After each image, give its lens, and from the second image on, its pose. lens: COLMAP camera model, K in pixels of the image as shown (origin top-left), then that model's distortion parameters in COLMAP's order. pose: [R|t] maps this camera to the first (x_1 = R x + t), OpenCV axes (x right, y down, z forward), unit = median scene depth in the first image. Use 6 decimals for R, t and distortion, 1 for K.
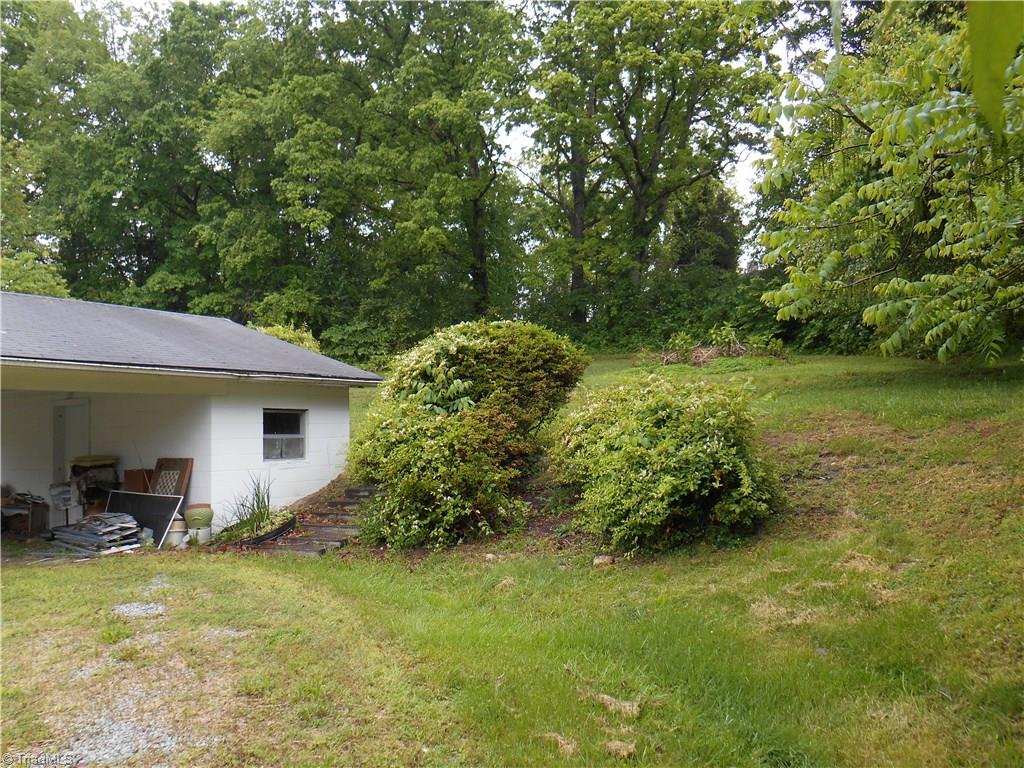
lens RADIAL K [[783.8, 0, 513.0], [0, 783.8, 383.6], [0, 0, 1]] dist [-0.031688, 0.013316]
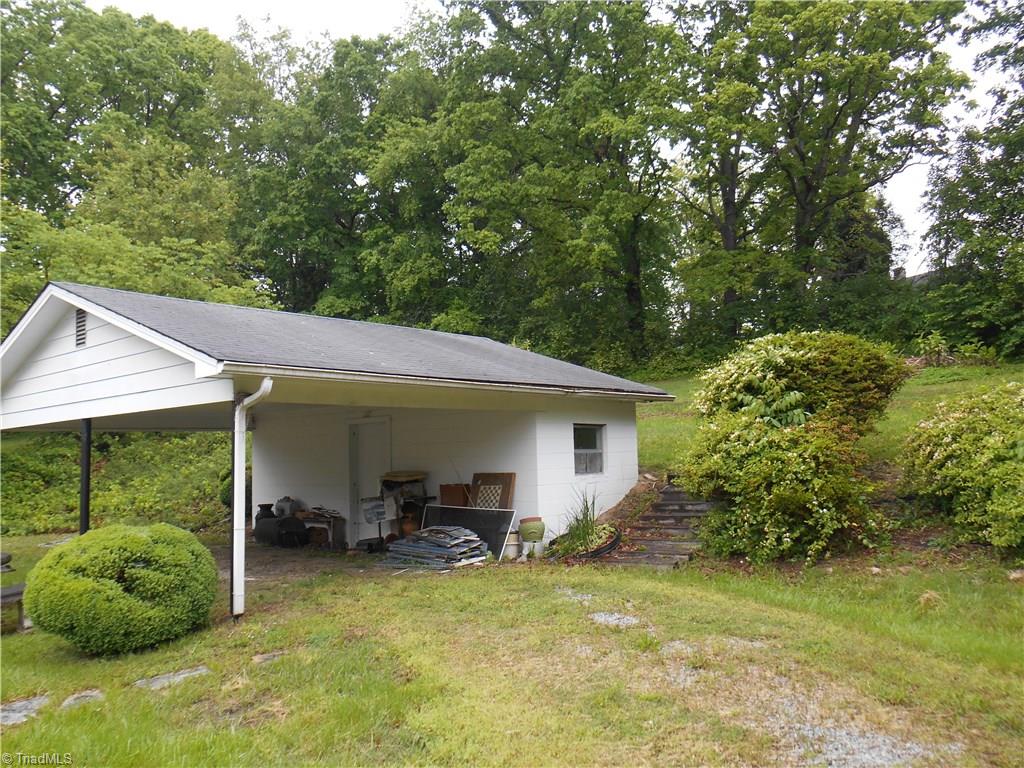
lens RADIAL K [[783.8, 0, 506.0], [0, 783.8, 382.6], [0, 0, 1]] dist [-0.031688, 0.013316]
pose [[0.992066, -0.017535, -0.124486, -0.105004], [0.014582, 0.999591, -0.024595, 0.000942], [0.124867, 0.022584, 0.991916, -0.008401]]
